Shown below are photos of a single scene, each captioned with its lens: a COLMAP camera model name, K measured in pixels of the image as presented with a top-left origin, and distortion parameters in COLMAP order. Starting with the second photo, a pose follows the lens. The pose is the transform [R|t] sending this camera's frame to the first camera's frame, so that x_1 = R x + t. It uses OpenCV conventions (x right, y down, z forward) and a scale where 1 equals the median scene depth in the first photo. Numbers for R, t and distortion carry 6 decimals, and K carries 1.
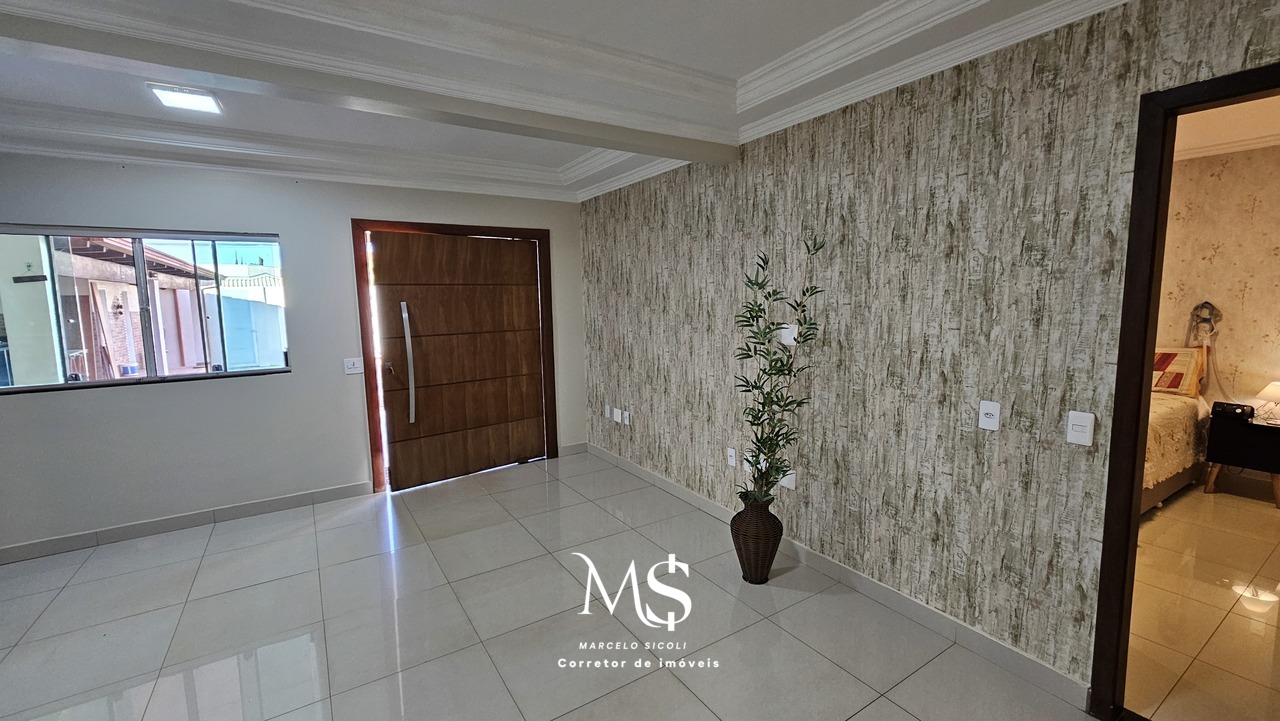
lens RADIAL K [[527.0, 0, 640.9], [0, 527.0, 357.9], [0, 0, 1]] dist [0.002993, -0.000911]
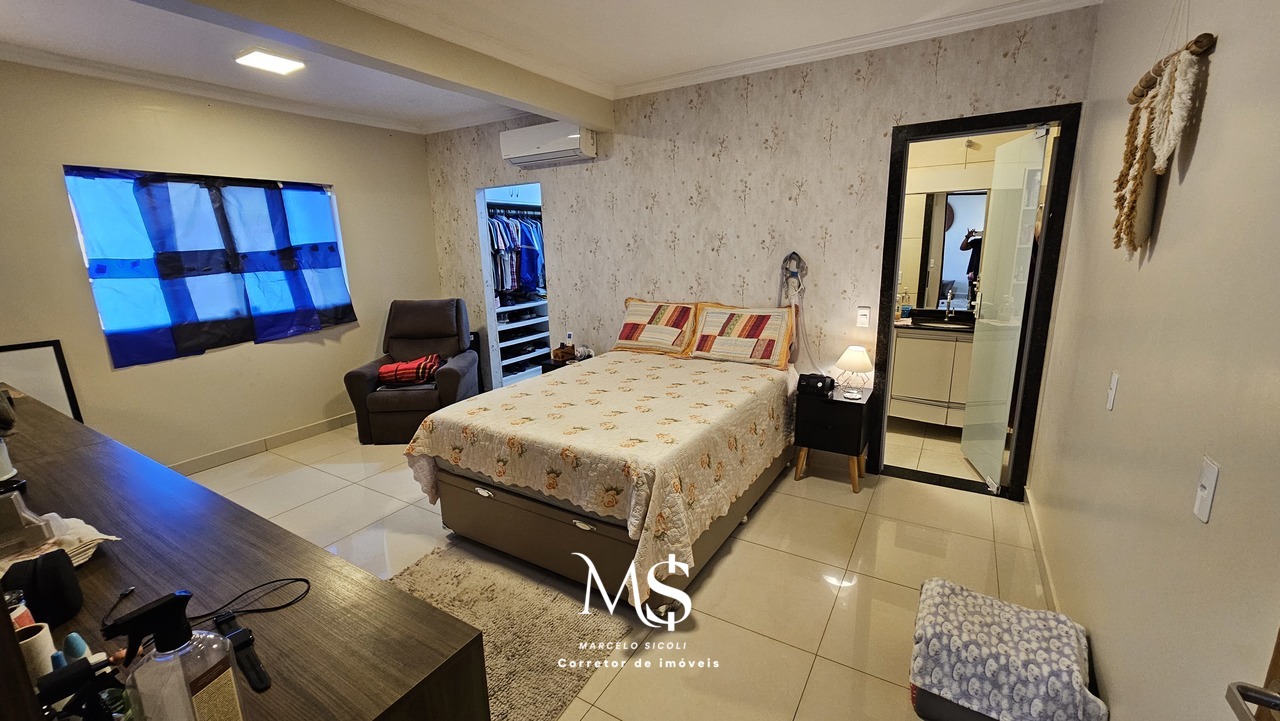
lens RADIAL K [[527.0, 0, 627.9], [0, 527.0, 362.2], [0, 0, 1]] dist [0.002993, -0.000911]
pose [[0.903629, -0.103275, 0.415680, 0.475451], [0.061031, 0.991639, 0.113698, -0.044502], [-0.423946, -0.077371, 0.902376, 0.351194]]
